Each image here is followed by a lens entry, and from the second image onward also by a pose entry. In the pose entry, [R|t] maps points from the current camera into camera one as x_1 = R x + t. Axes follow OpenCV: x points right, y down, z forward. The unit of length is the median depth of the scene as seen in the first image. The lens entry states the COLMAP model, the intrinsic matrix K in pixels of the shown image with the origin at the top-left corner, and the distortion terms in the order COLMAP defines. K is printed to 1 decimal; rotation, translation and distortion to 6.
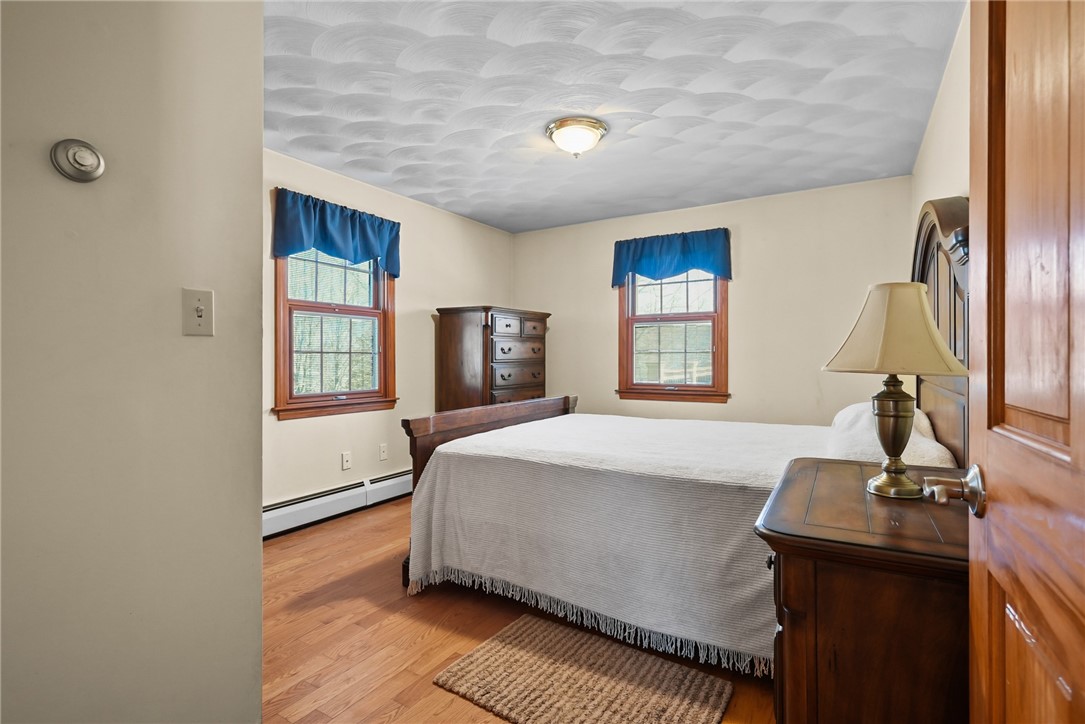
lens RADIAL K [[519.5, 0, 545.1], [0, 519.5, 358.5], [0, 0, 1]] dist [-0.013759, 0.009259]
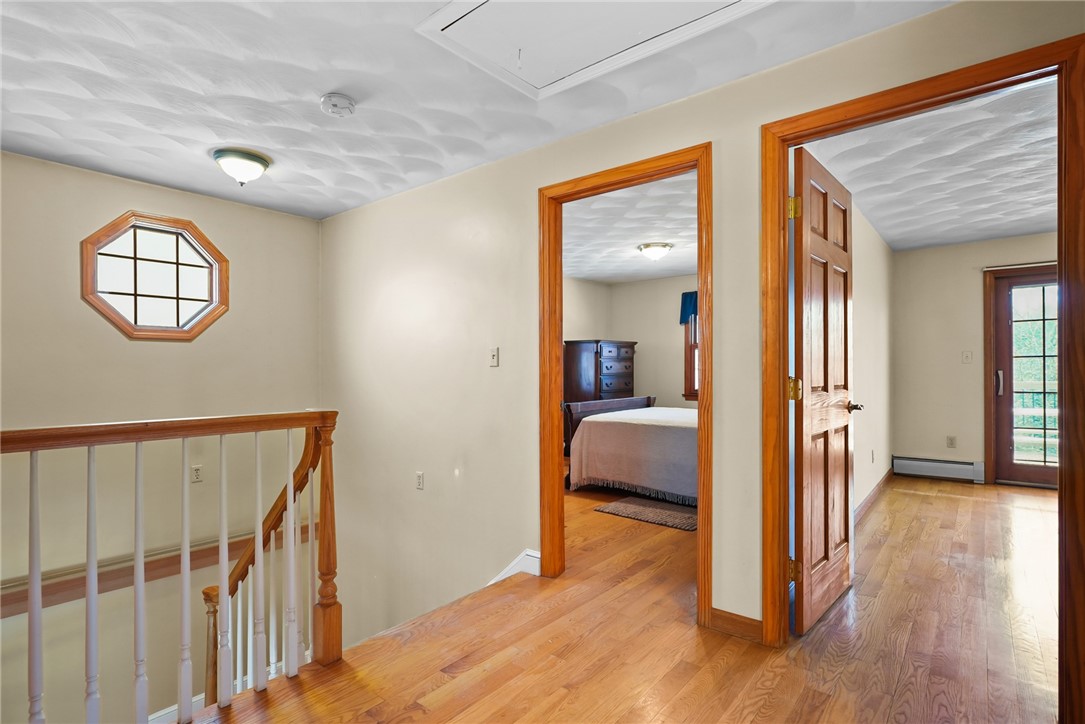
lens RADIAL K [[535.2, 0, 541.7], [0, 535.2, 369.0], [0, 0, 1]] dist [-0.003347, -0.001387]
pose [[0.988950, 0.000411, -0.148249, -0.037106], [-0.000736, 0.999997, -0.002134, -0.008183], [0.148248, 0.002220, 0.988948, -0.615346]]
